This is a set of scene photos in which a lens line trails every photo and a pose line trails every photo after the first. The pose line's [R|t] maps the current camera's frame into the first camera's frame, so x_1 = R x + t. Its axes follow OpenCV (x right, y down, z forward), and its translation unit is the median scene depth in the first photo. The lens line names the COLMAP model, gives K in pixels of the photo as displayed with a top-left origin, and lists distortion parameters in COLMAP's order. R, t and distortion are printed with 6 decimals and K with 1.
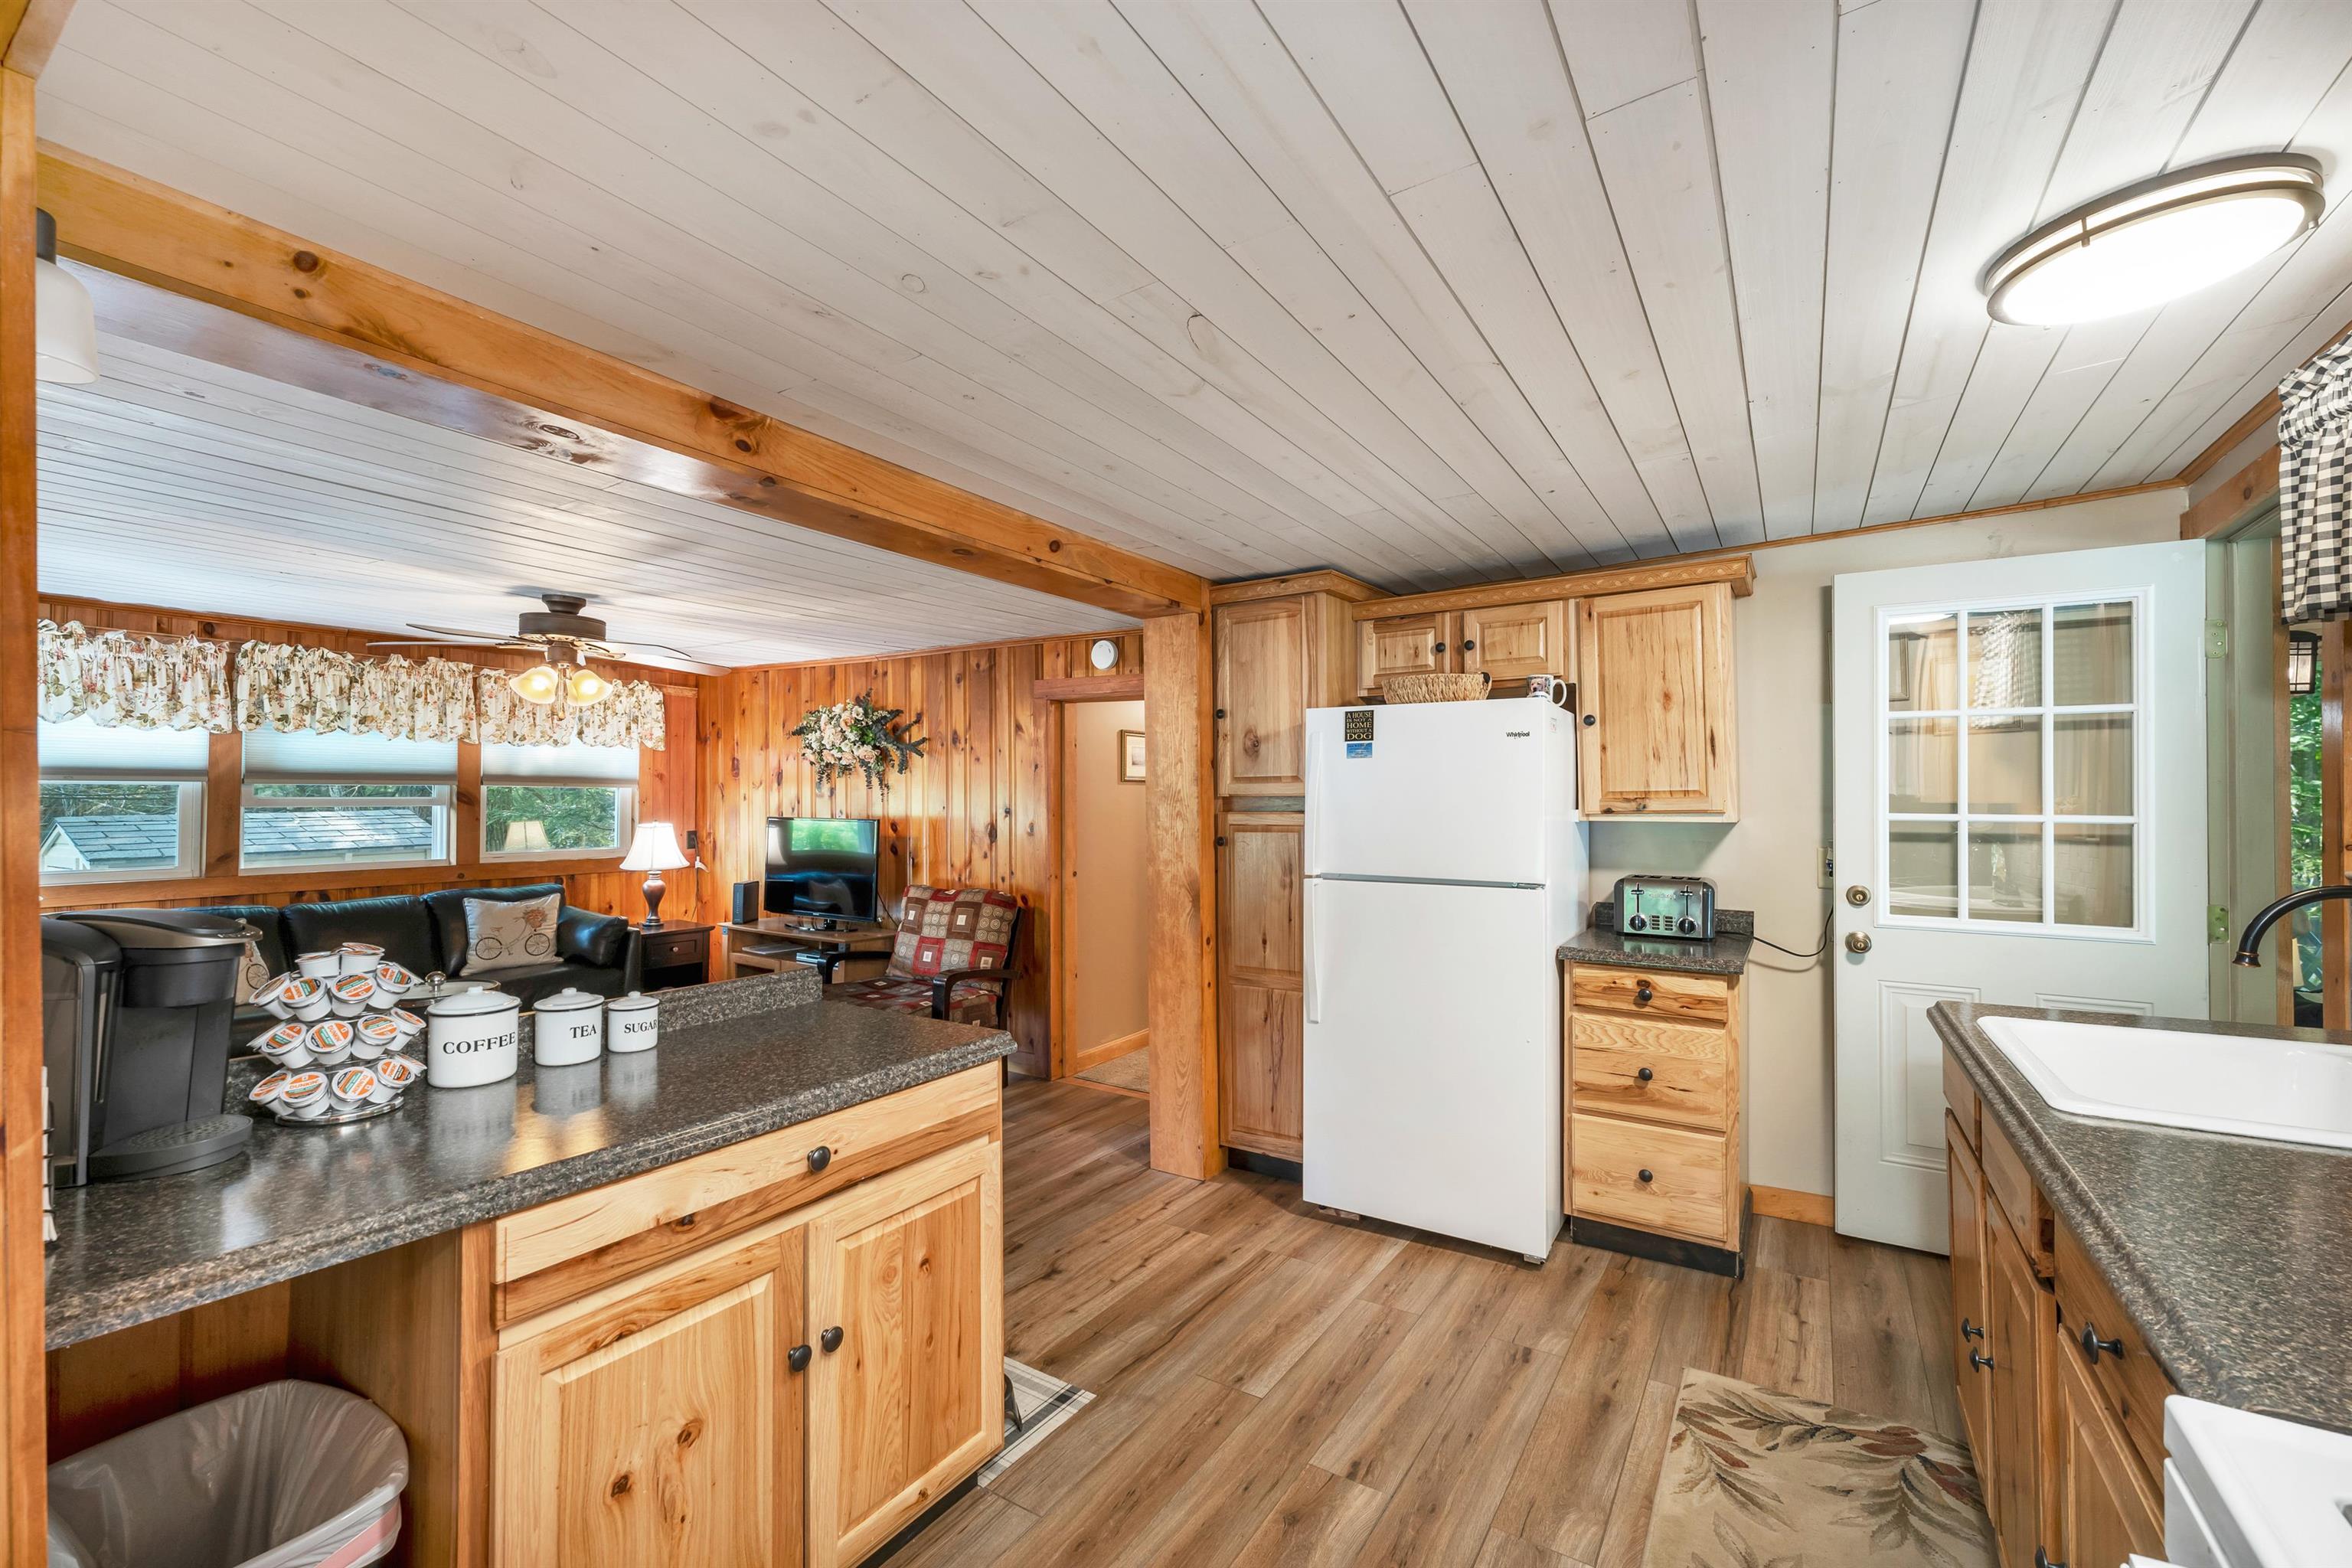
lens RADIAL K [[974.6, 0, 1176.0], [0, 974.6, 784.0], [0, 0, 1]] dist [0.000627, -0.000008]
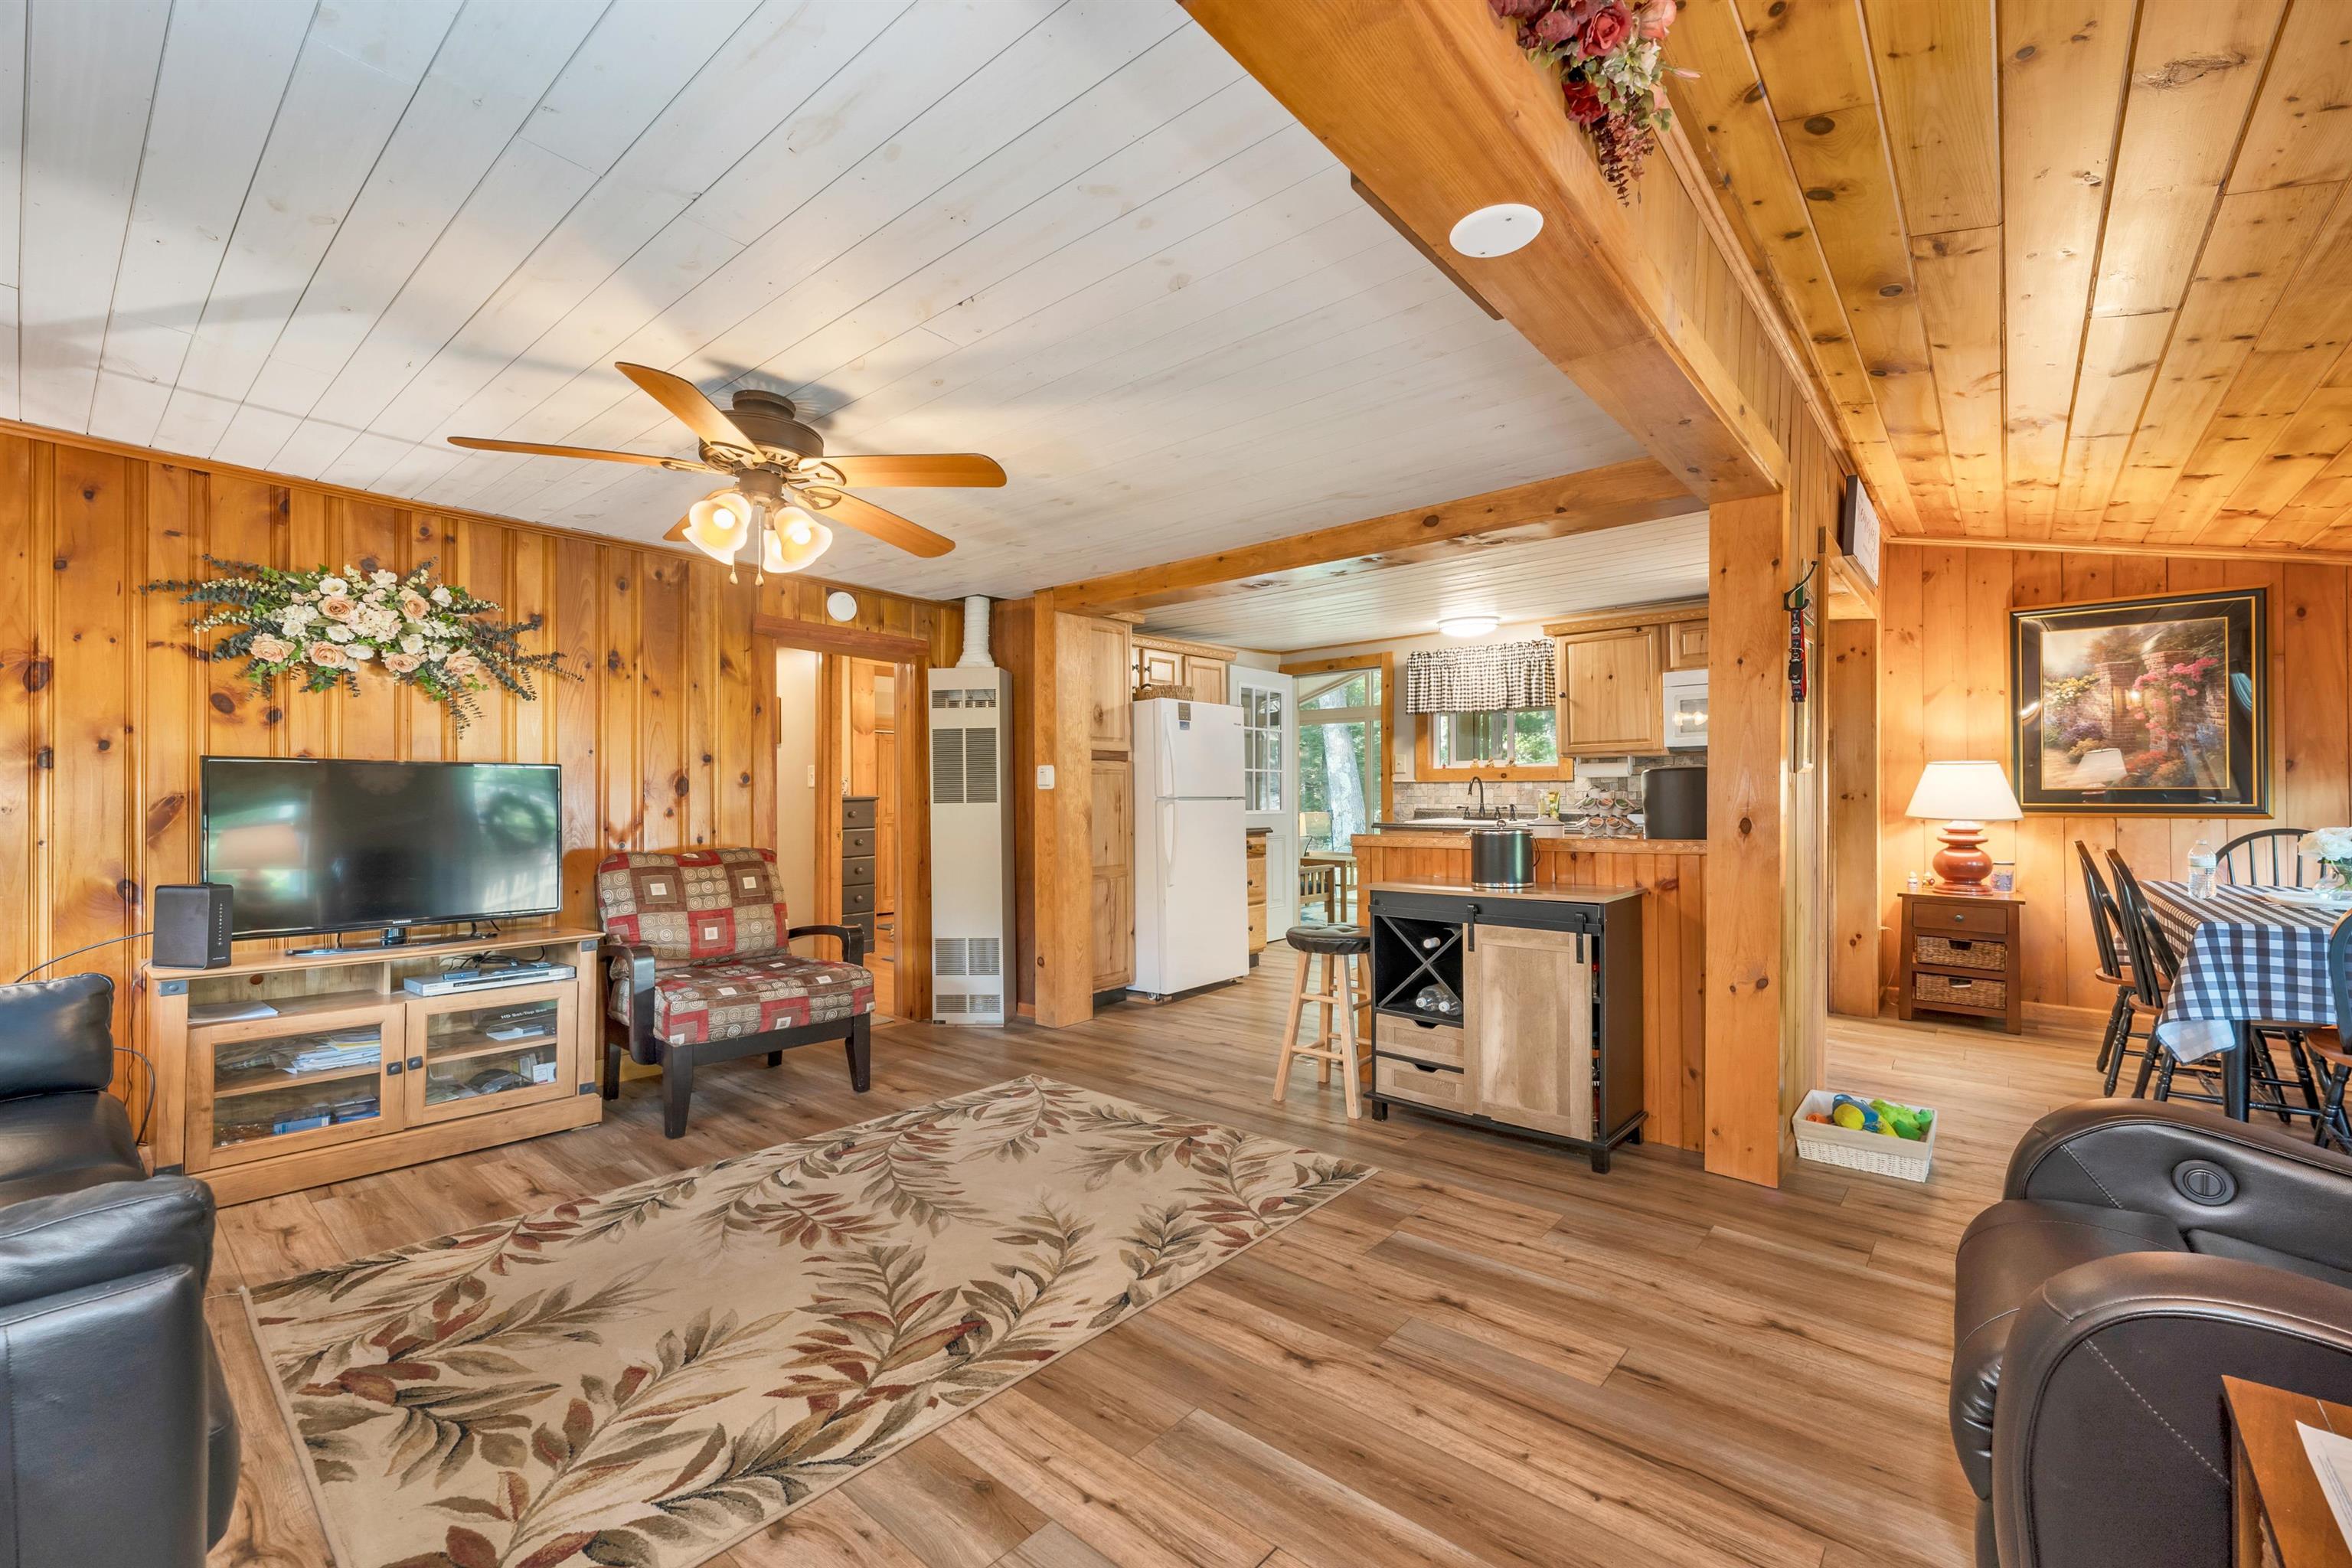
lens RADIAL K [[974.6, 0, 1176.0], [0, 974.6, 784.0], [0, 0, 1]] dist [0.000627, -0.000008]
pose [[0.132099, 0.004084, 0.991228, -0.951972], [-0.016240, 0.999866, -0.001956, 0.045215], [-0.991103, -0.015839, 0.132148, 0.481612]]
